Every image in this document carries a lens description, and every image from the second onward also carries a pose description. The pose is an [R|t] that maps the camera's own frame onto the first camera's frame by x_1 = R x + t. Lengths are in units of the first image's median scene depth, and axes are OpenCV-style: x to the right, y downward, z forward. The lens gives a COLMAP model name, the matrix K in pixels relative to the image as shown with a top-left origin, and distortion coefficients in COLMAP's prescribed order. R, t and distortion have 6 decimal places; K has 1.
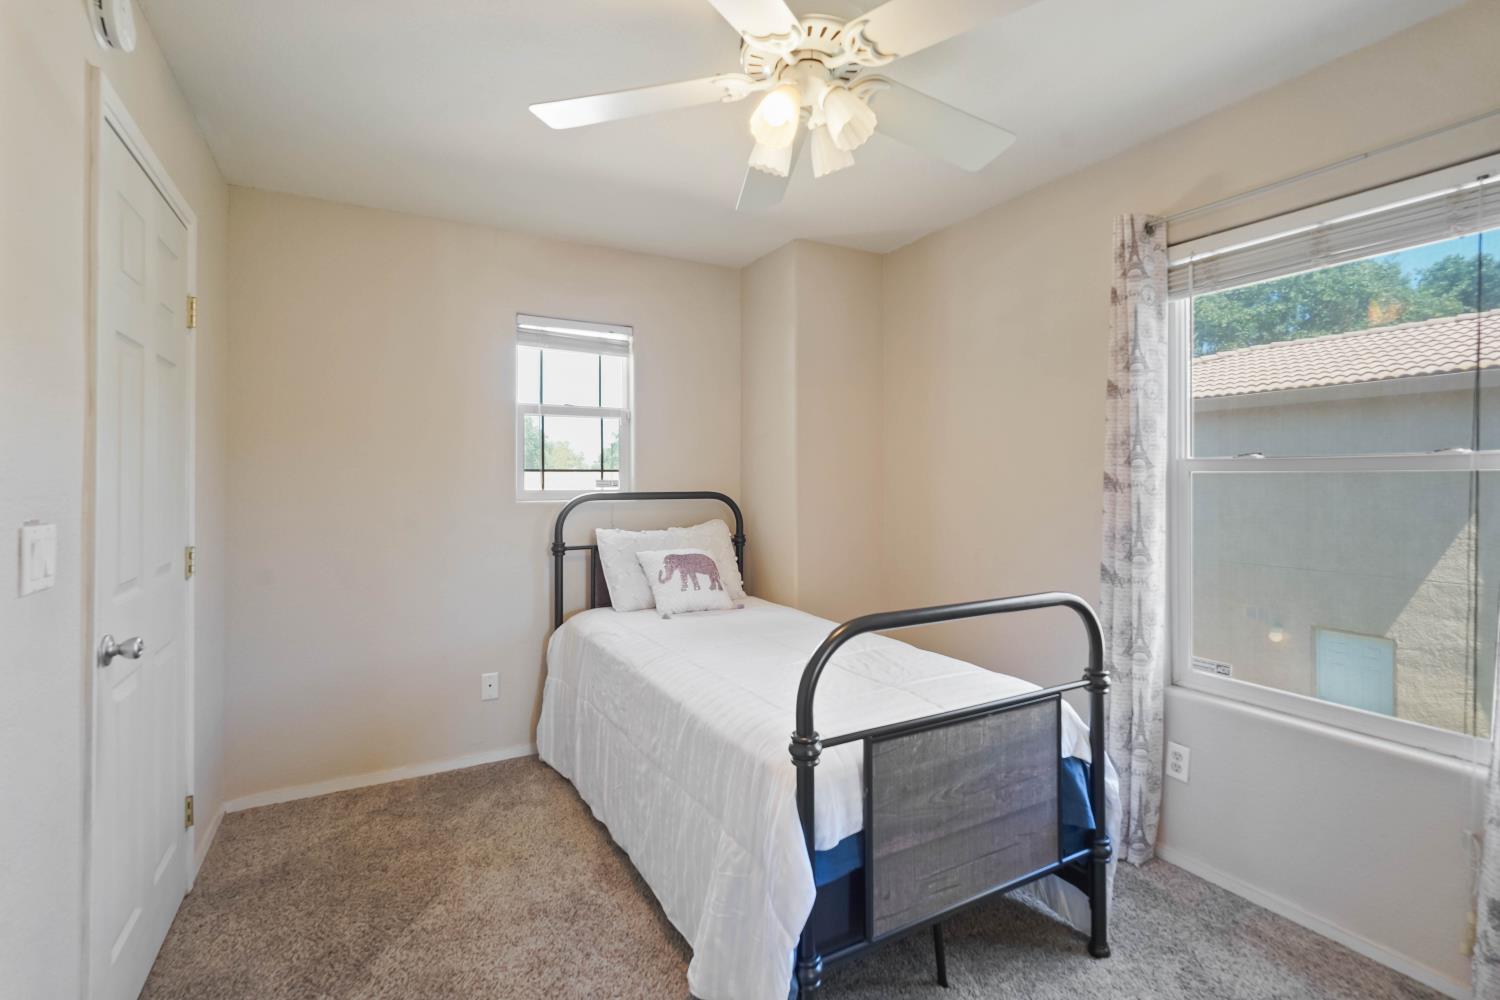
lens RADIAL K [[677.0, 0, 753.0], [0, 677.0, 488.7], [0, 0, 1]] dist [-0.001350, 0.001561]
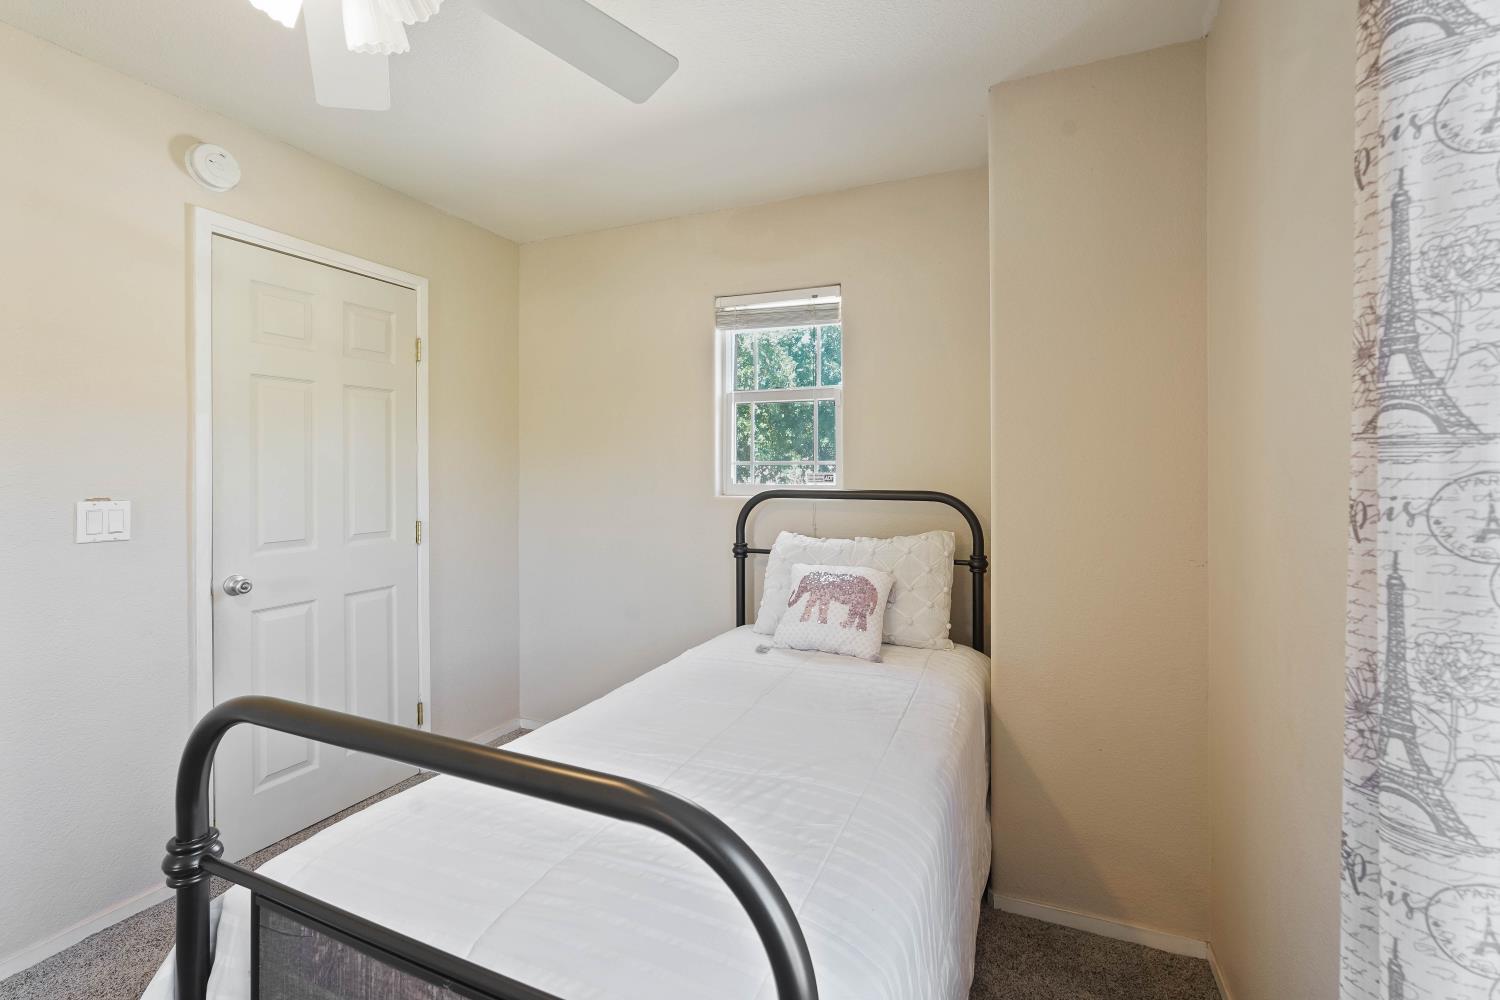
lens RADIAL K [[677.0, 0, 726.3], [0, 677.0, 479.6], [0, 0, 1]] dist [-0.001350, 0.001561]
pose [[0.610428, 0.013284, -0.791961, 0.412275], [-0.012563, 0.999896, 0.007089, -0.011216], [0.791972, 0.005622, 0.610531, 0.434079]]
